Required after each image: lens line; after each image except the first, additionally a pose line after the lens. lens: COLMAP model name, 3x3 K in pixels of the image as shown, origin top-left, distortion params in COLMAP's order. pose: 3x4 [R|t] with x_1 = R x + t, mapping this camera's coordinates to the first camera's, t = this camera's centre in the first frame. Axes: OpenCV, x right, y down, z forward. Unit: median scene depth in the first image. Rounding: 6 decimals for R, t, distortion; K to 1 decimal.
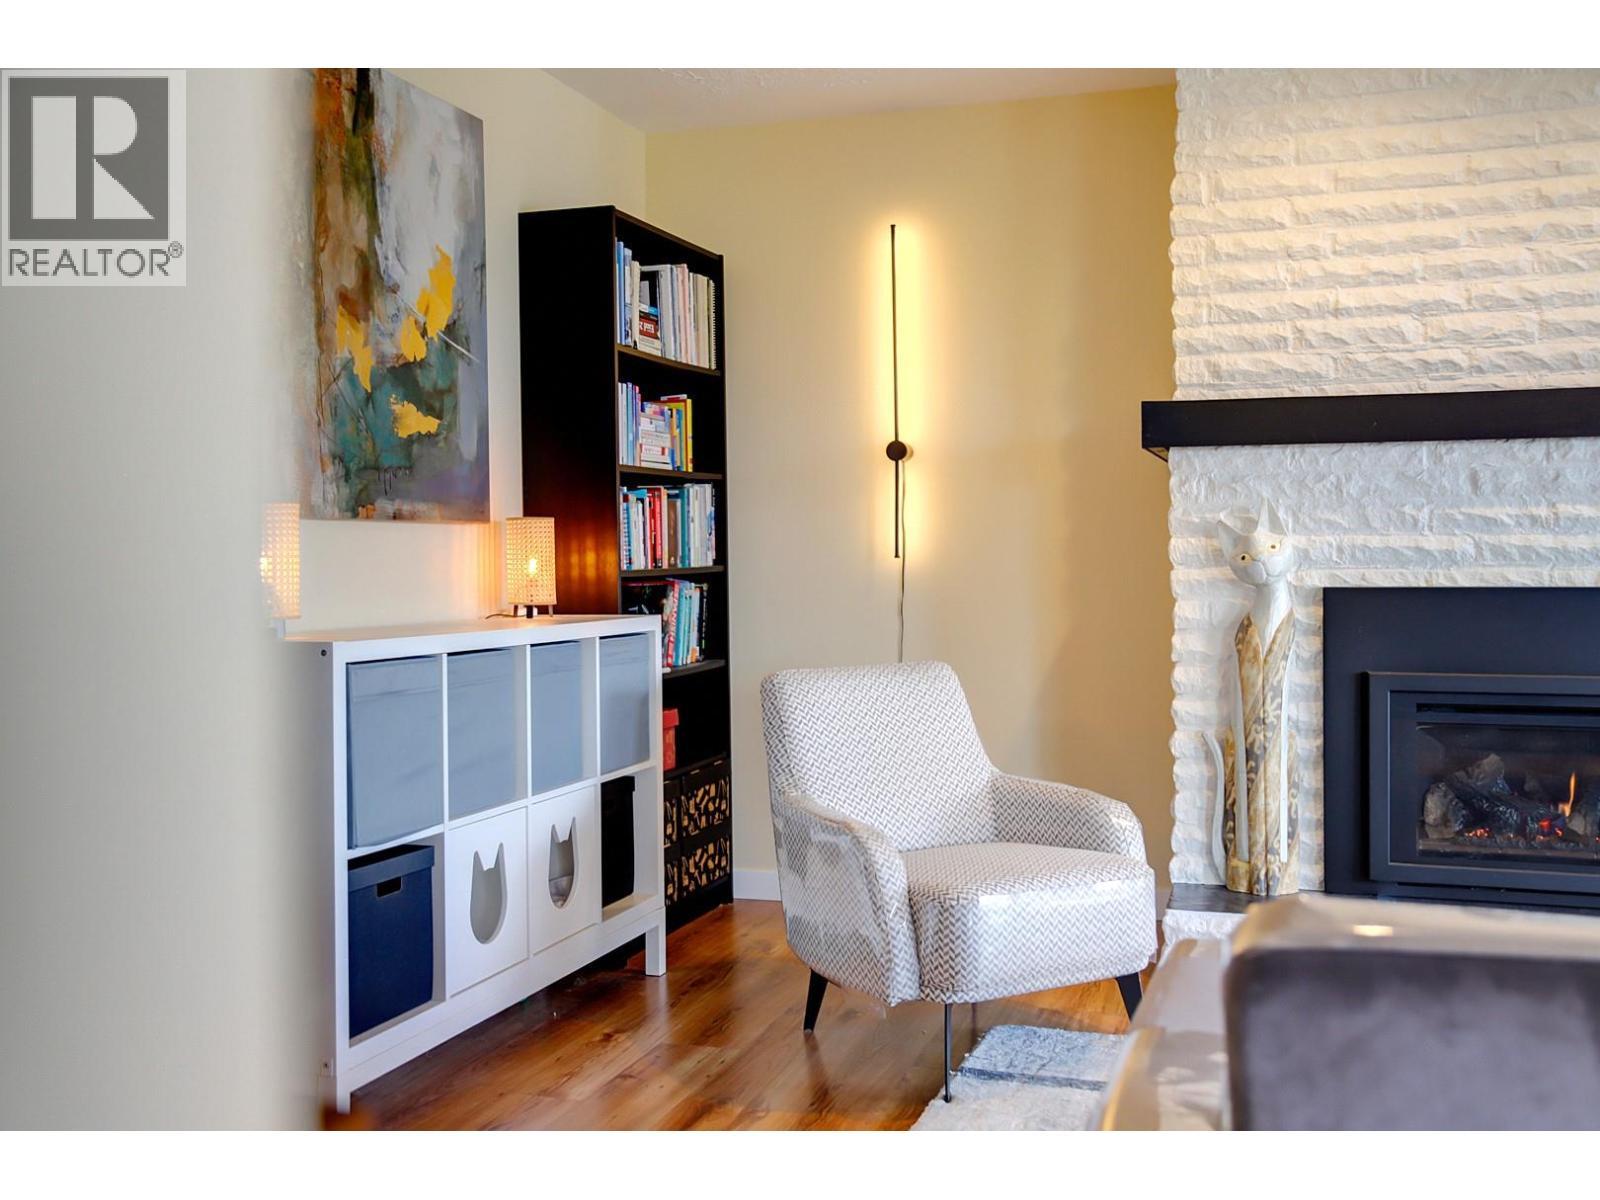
lens RADIAL K [[1607.2, 0, 801.8], [0, 1607.2, 582.8], [0, 0, 1]] dist [0.007065, 0.002382]
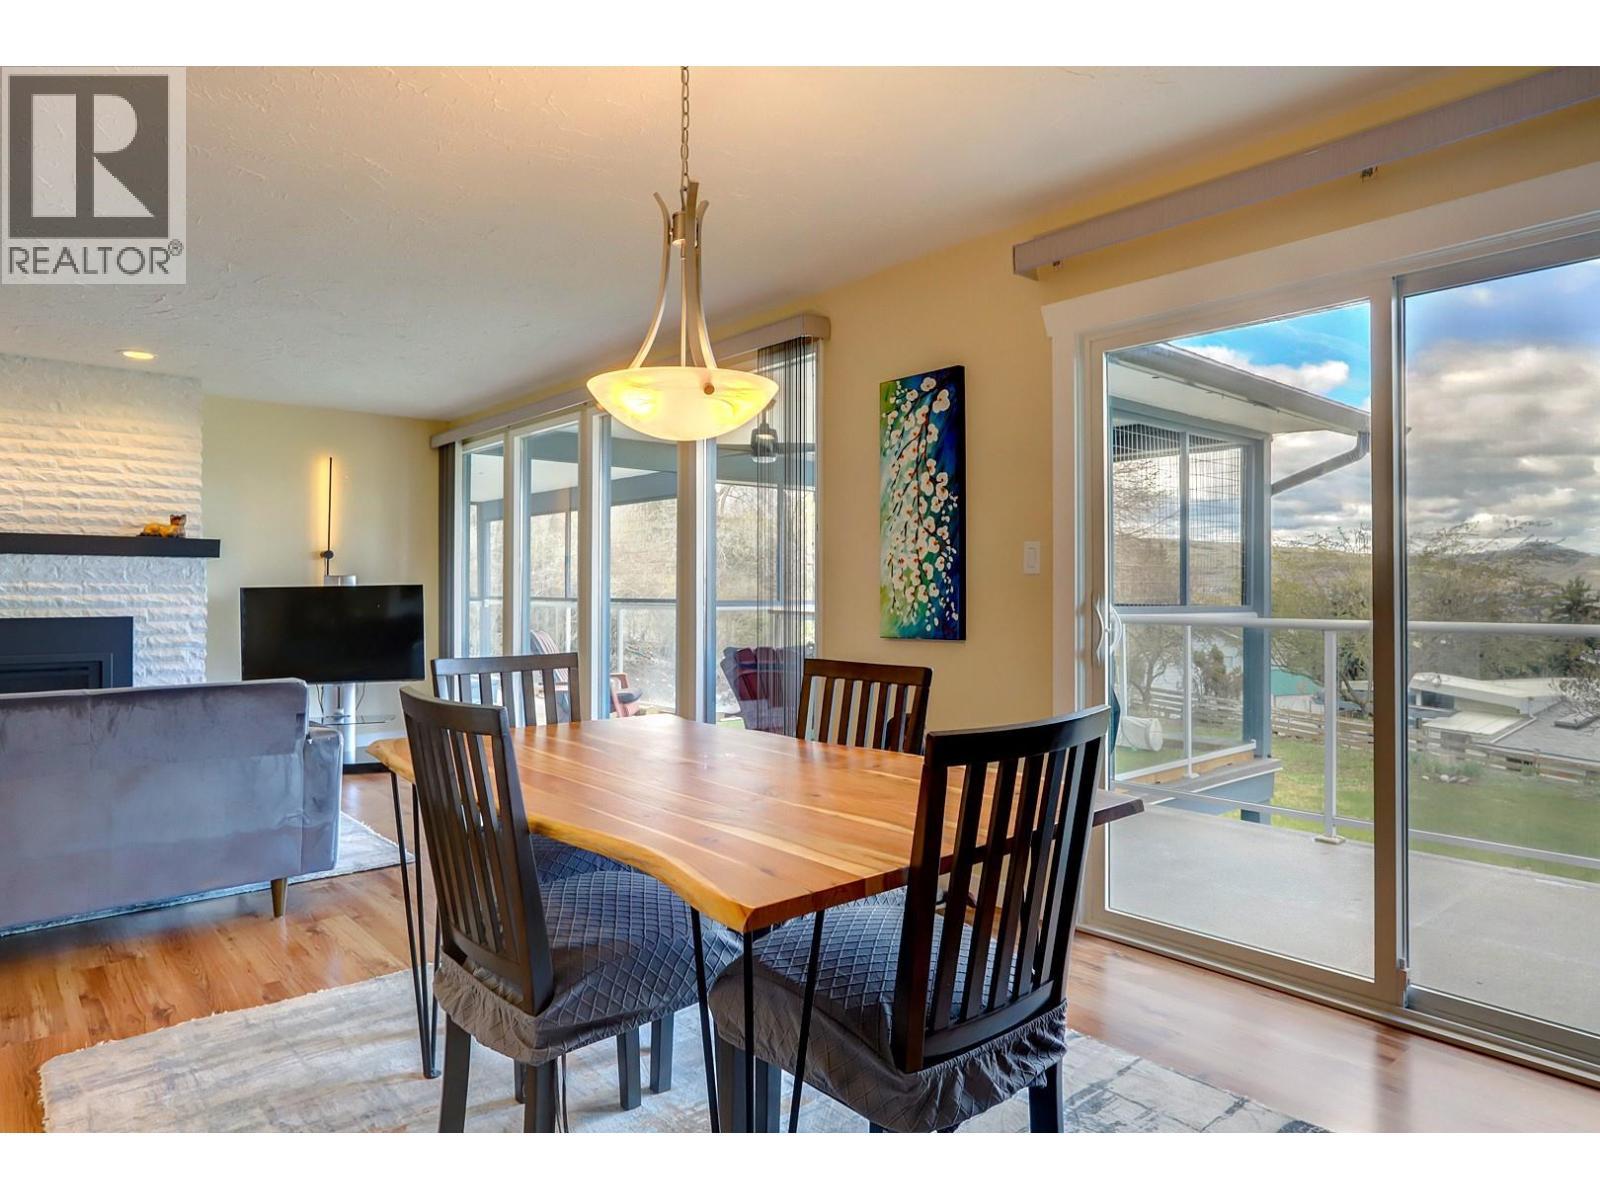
lens RADIAL K [[1029.6, 0, 798.1], [0, 1029.6, 584.5], [0, 0, 1]] dist [-0.045016, 0.065720]
pose [[0.534945, 0.008766, 0.844841, -0.192788], [0.010256, 0.999805, -0.016868, -0.008599], [-0.844824, 0.017688, 0.534751, -0.746720]]
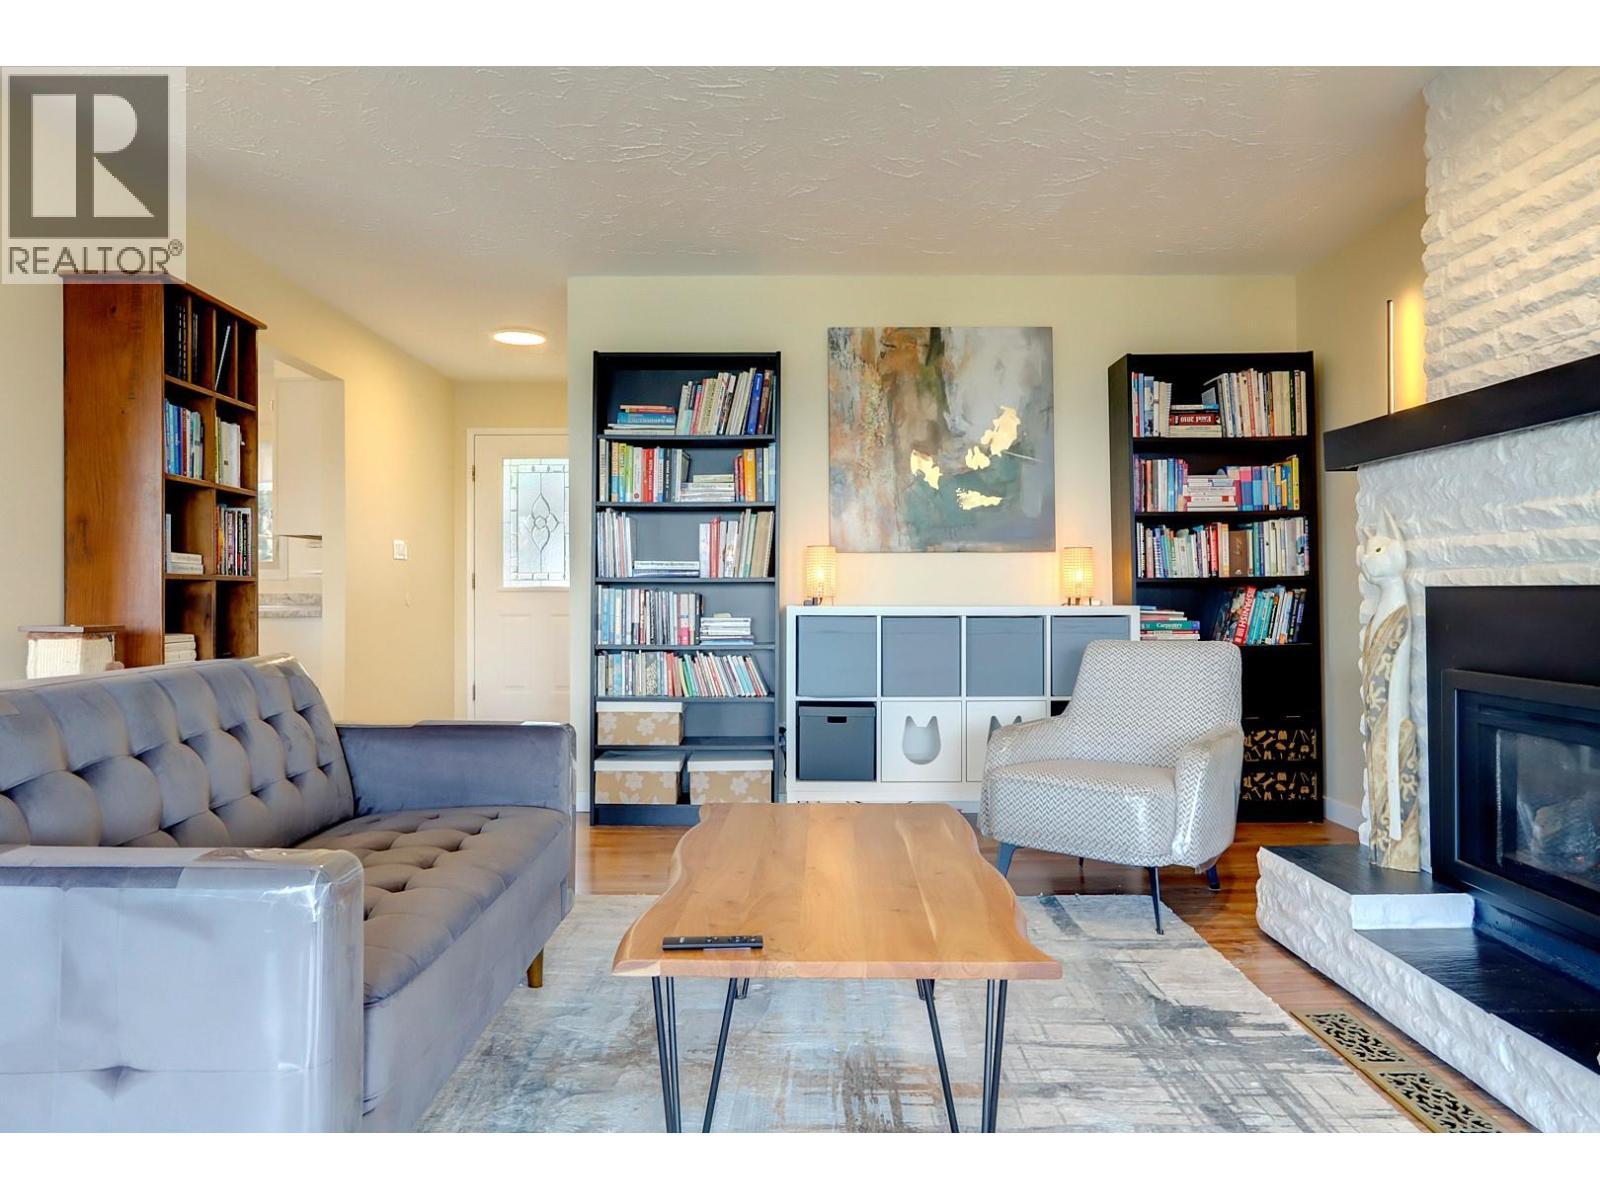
lens RADIAL K [[1029.6, 0, 798.1], [0, 1029.6, 584.5], [0, 0, 1]] dist [-0.045016, 0.065720]
pose [[0.307240, -0.002210, -0.951630, 0.858472], [-0.013154, 0.999892, -0.006569, 0.011532], [0.951541, 0.014537, 0.307177, 0.412967]]
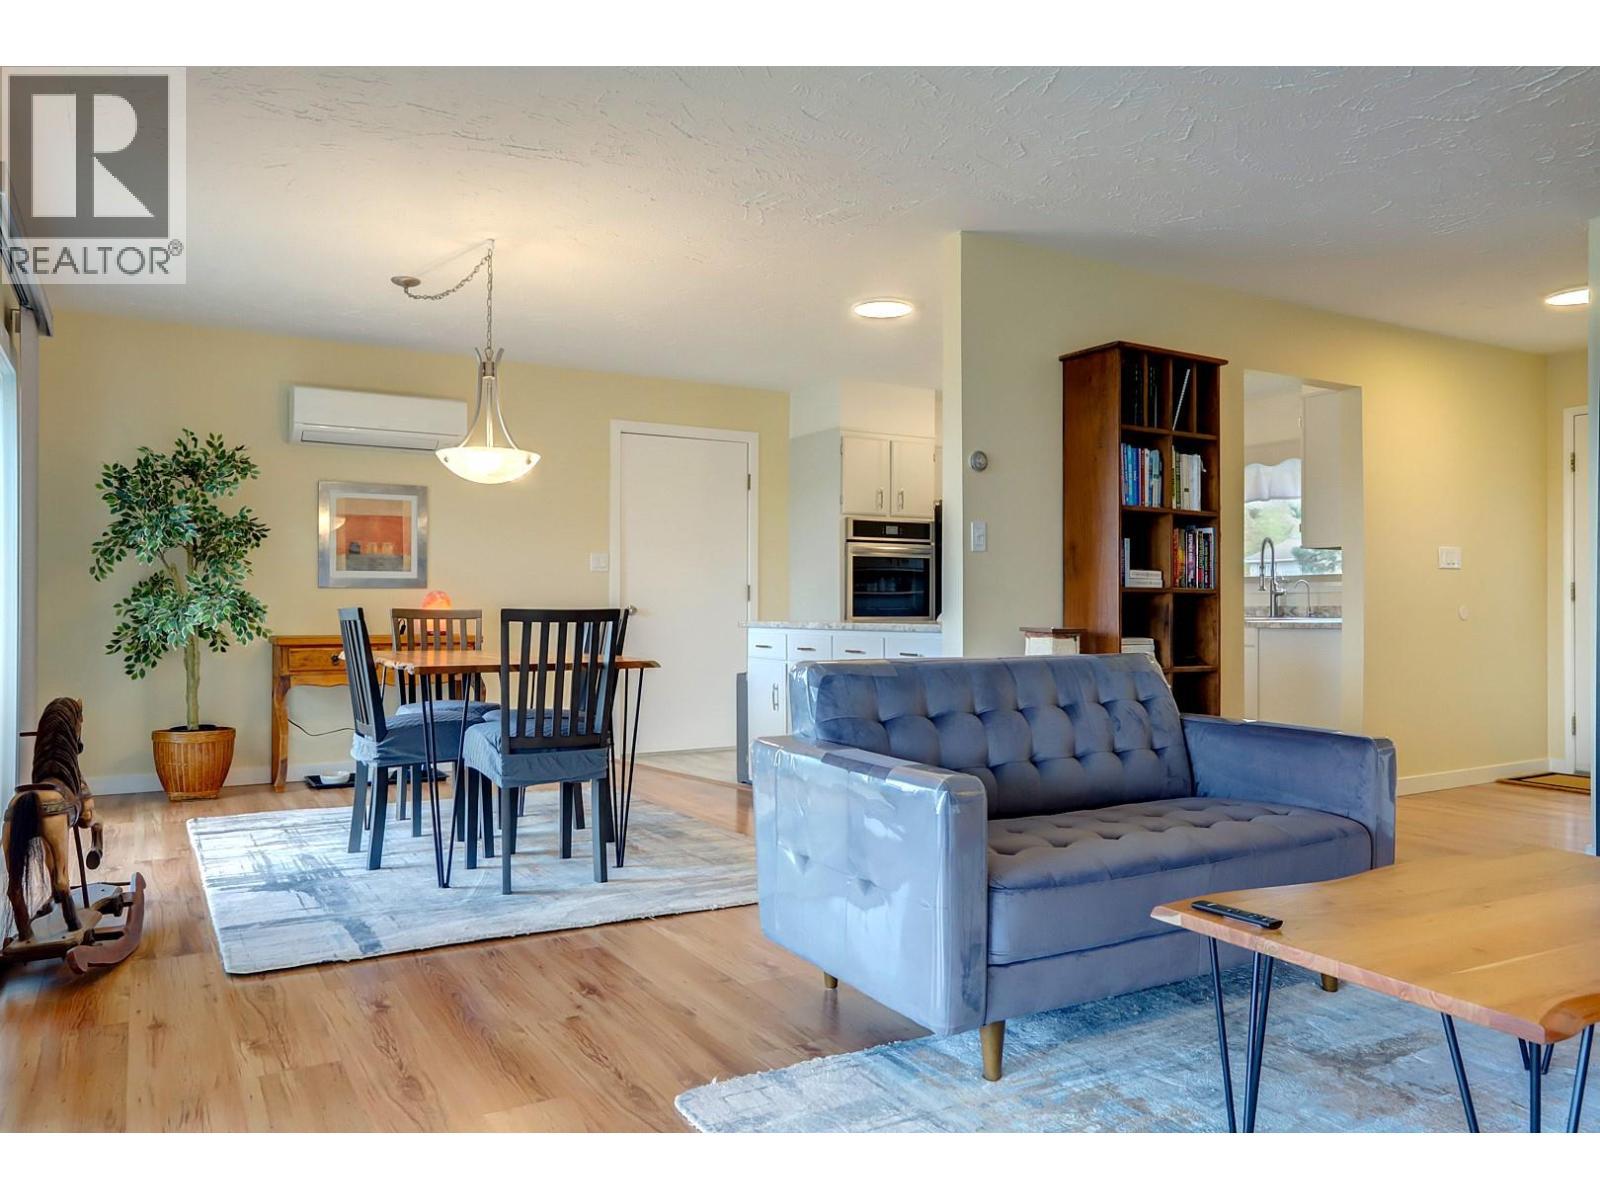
lens RADIAL K [[1129.7, 0, 800.0], [0, 1129.7, 600.0], [0, 0, 1]] dist [-0.050993, 0.094593]
pose [[-0.663060, 0.000245, -0.748566, 0.959416], [-0.008929, 0.999926, 0.008237, 0.009970], [0.748513, 0.012145, -0.663009, 0.686876]]
